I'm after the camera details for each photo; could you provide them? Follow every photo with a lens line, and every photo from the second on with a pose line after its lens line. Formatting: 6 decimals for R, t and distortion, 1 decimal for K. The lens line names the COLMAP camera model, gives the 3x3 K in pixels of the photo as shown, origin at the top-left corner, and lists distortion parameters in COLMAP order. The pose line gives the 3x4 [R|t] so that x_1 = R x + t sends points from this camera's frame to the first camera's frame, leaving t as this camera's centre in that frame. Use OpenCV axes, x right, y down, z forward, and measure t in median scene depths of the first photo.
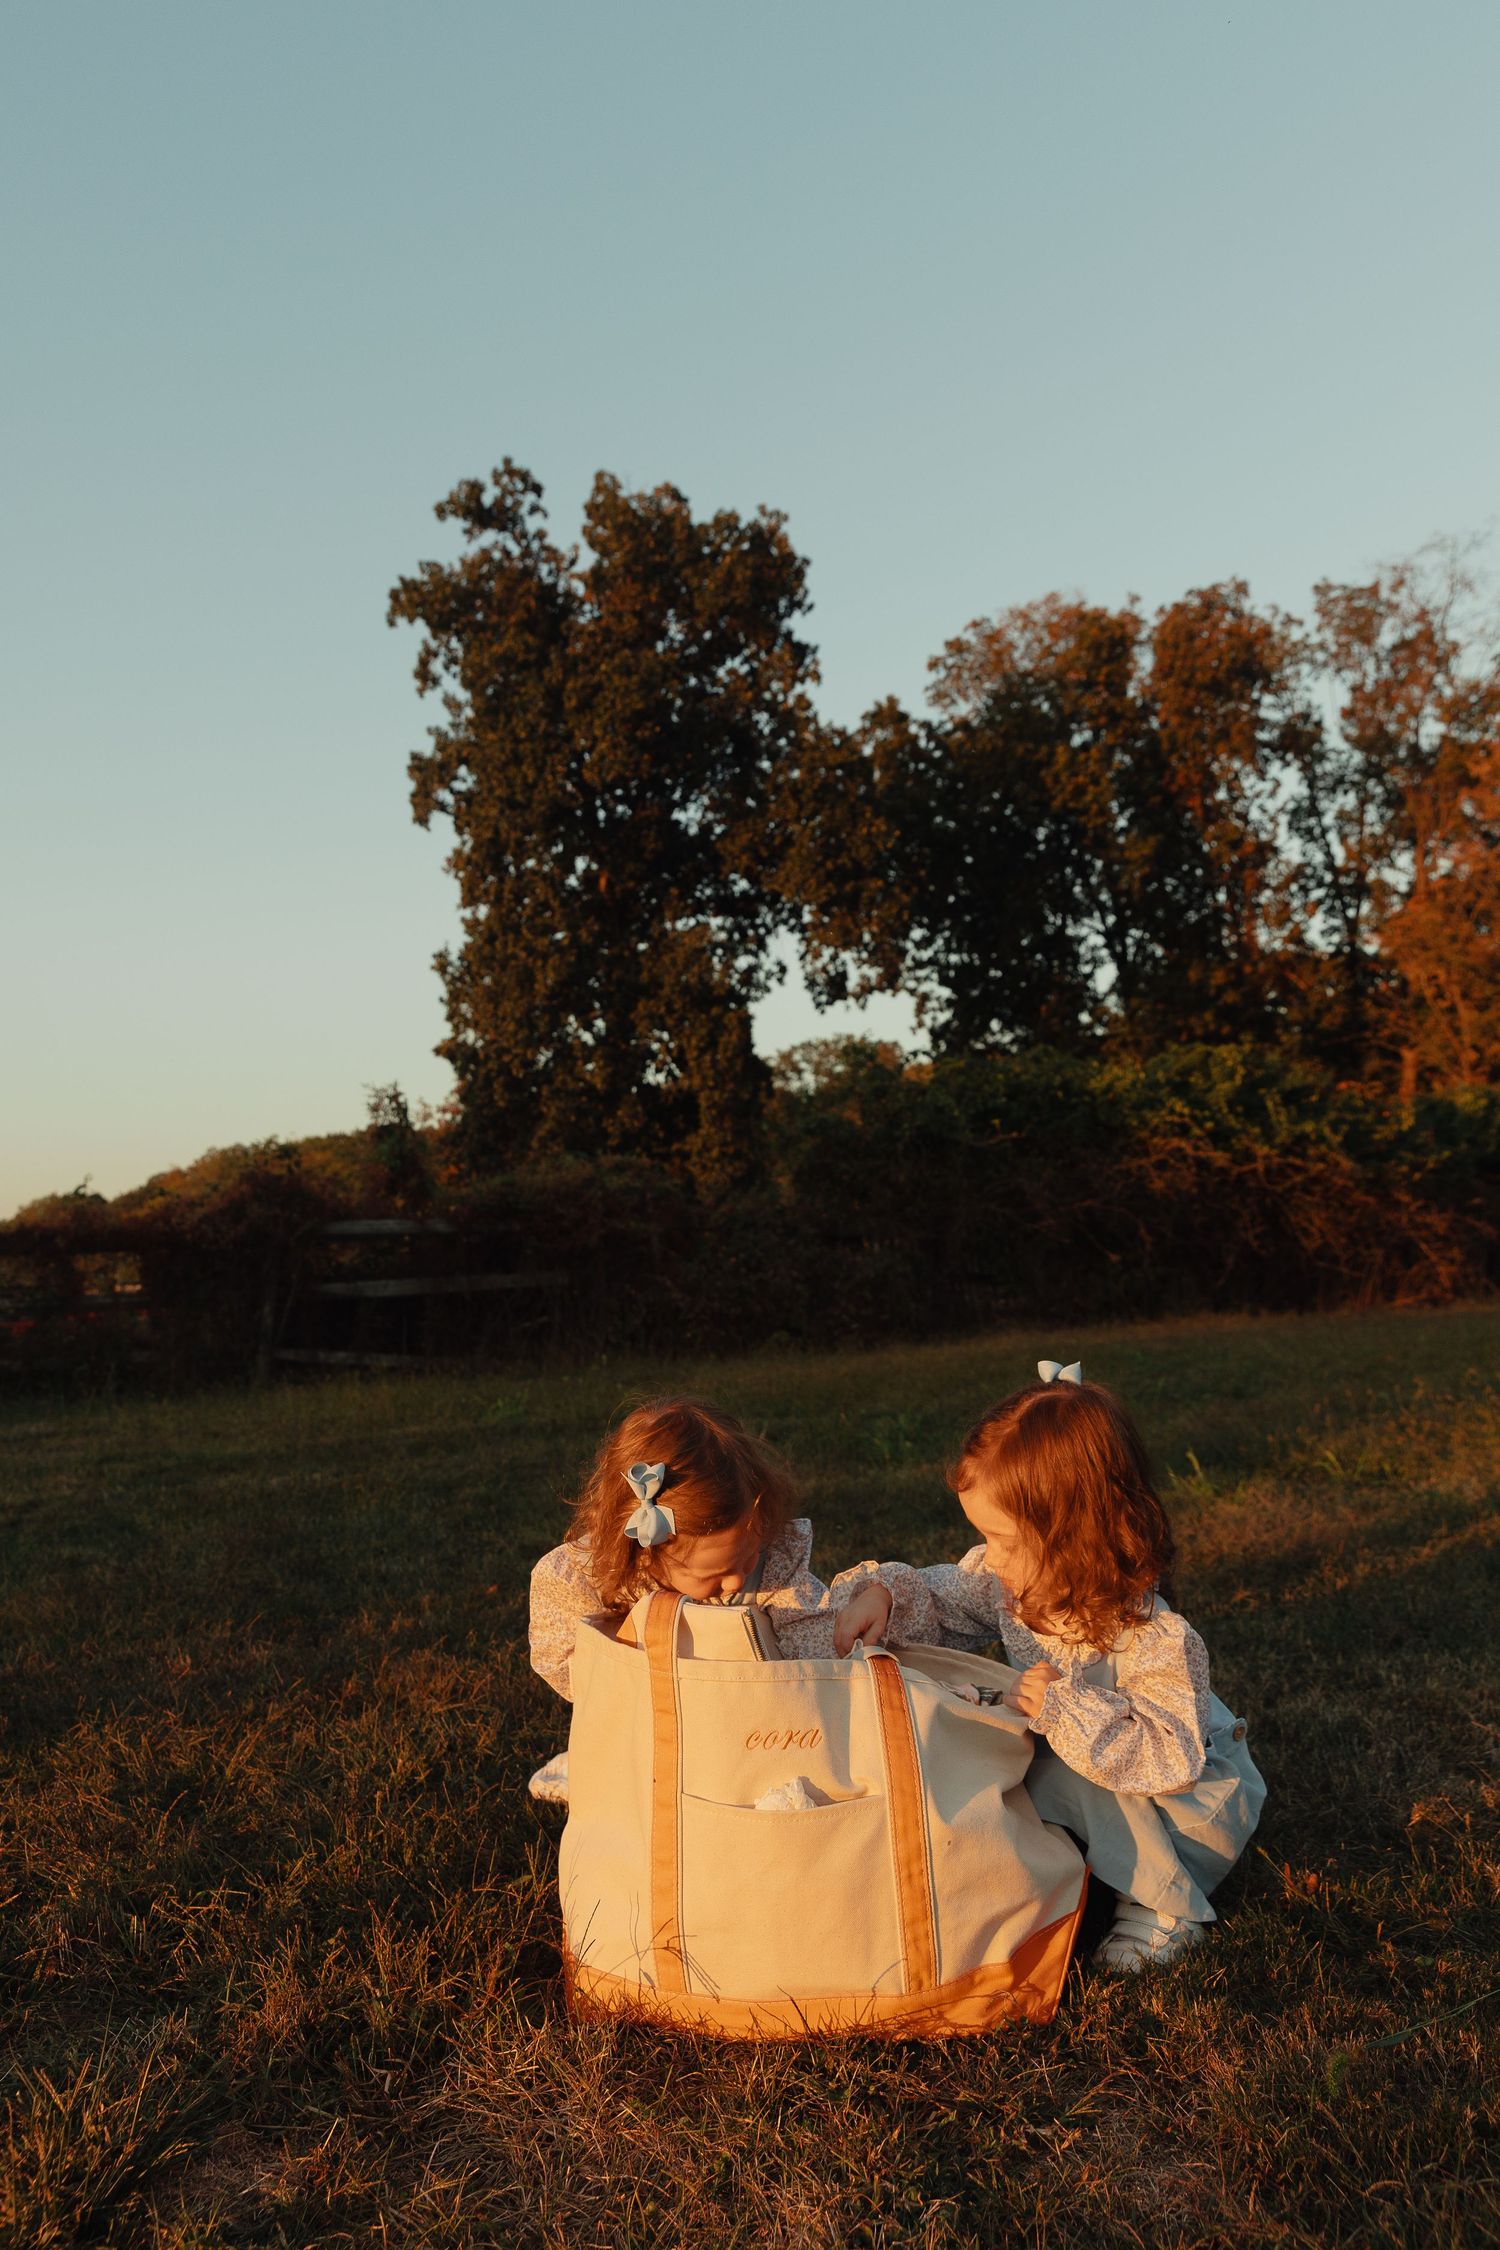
lens RADIAL K [[1692.5, 0, 747.3], [0, 1692.5, 1127.5], [0, 0, 1]] dist [-0.001895, 0.002018]
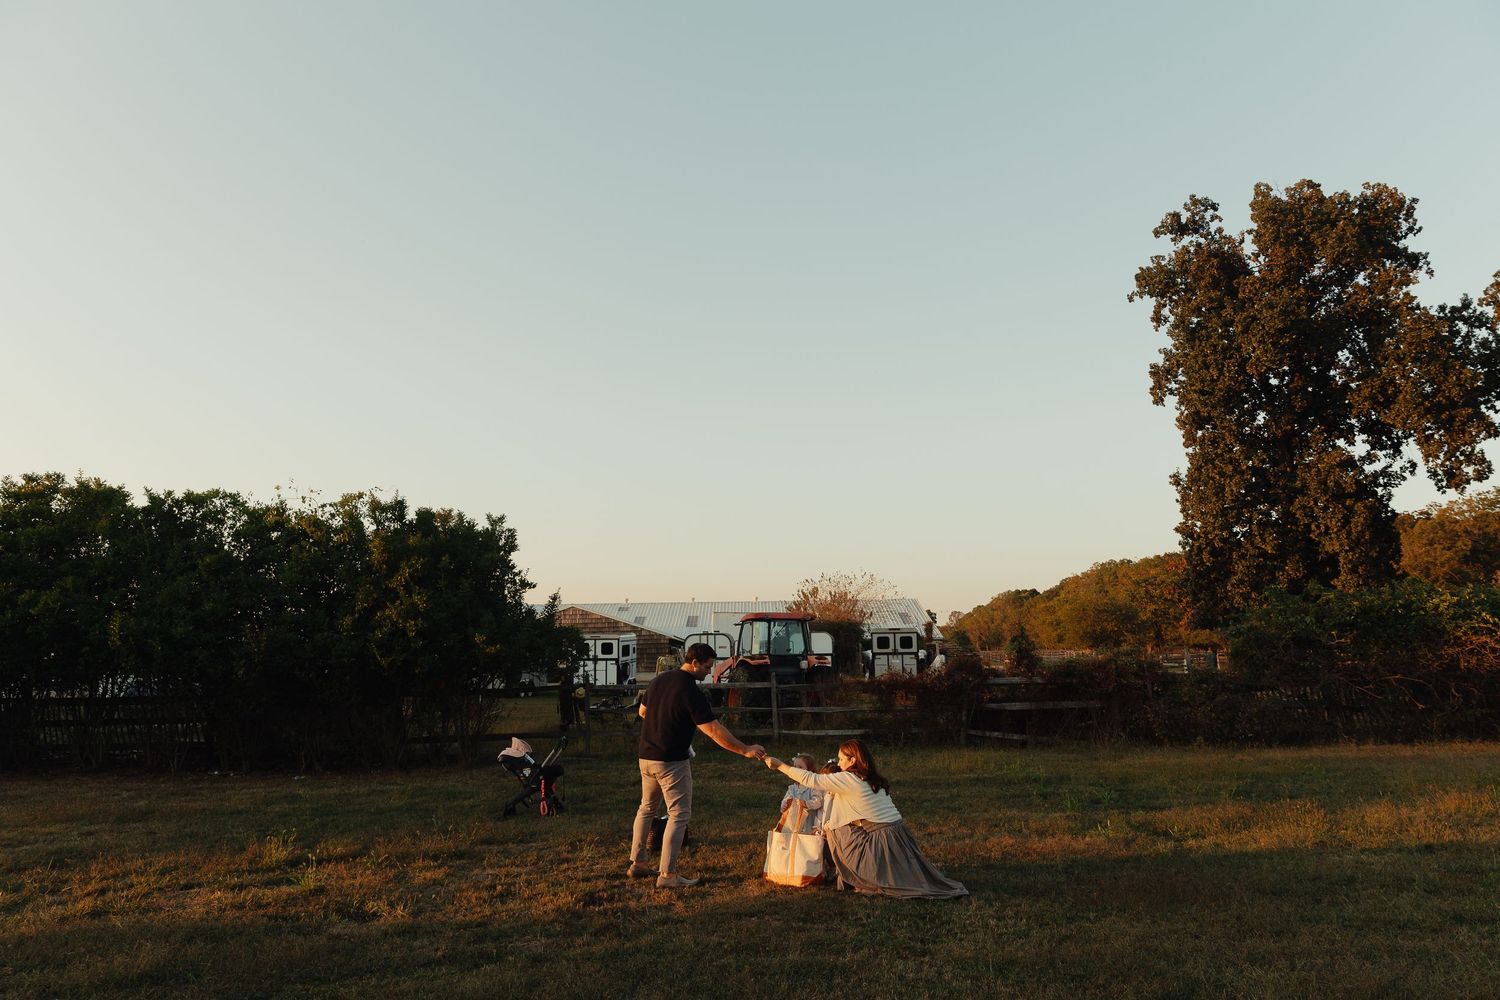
lens RADIAL K [[988.8, 0, 748.8], [0, 988.8, 500.3], [0, 0, 1]] dist [0.005845, -0.000155]
pose [[0.794802, -0.063104, -0.603579, 0.089421], [0.034888, 0.997685, -0.058368, -0.032516], [0.605865, 0.025333, 0.795164, -0.090788]]
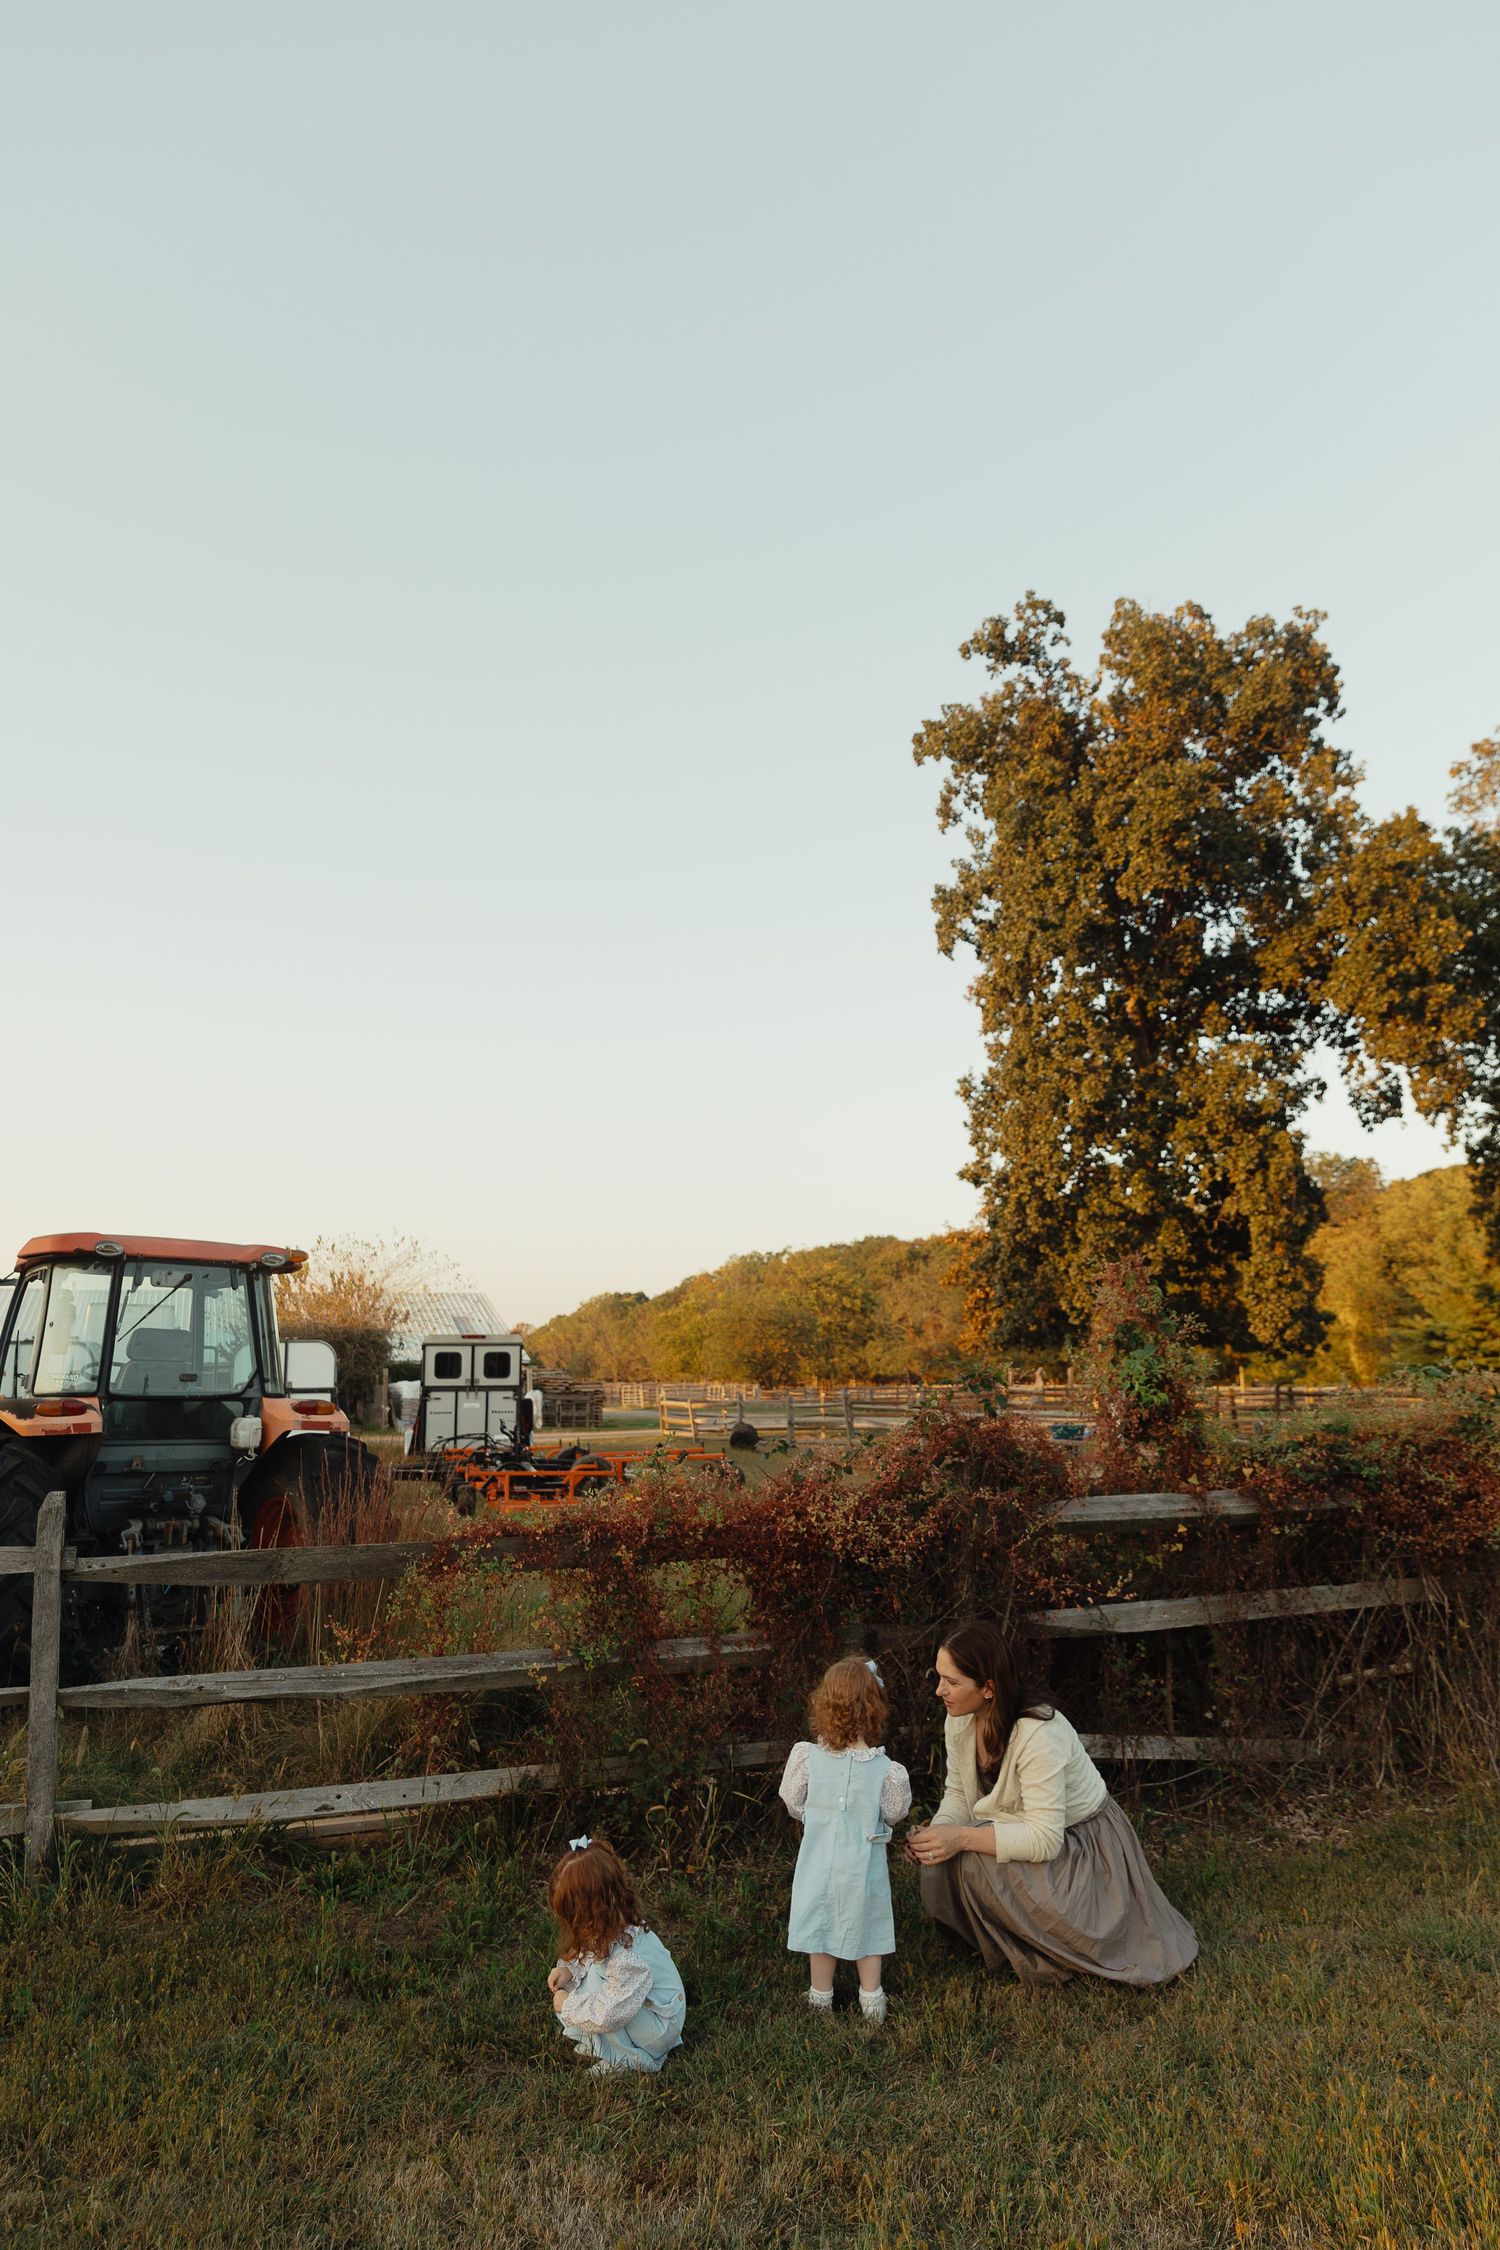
lens RADIAL K [[1483.1, 0, 742.9], [0, 1483.1, 1130.8], [0, 0, 1]] dist [0.005845, -0.000155]
pose [[0.955649, -0.016907, -0.294024, -0.048807], [-0.004061, 0.997499, -0.070557, -0.008507], [0.294481, 0.068622, 0.953190, 0.117115]]
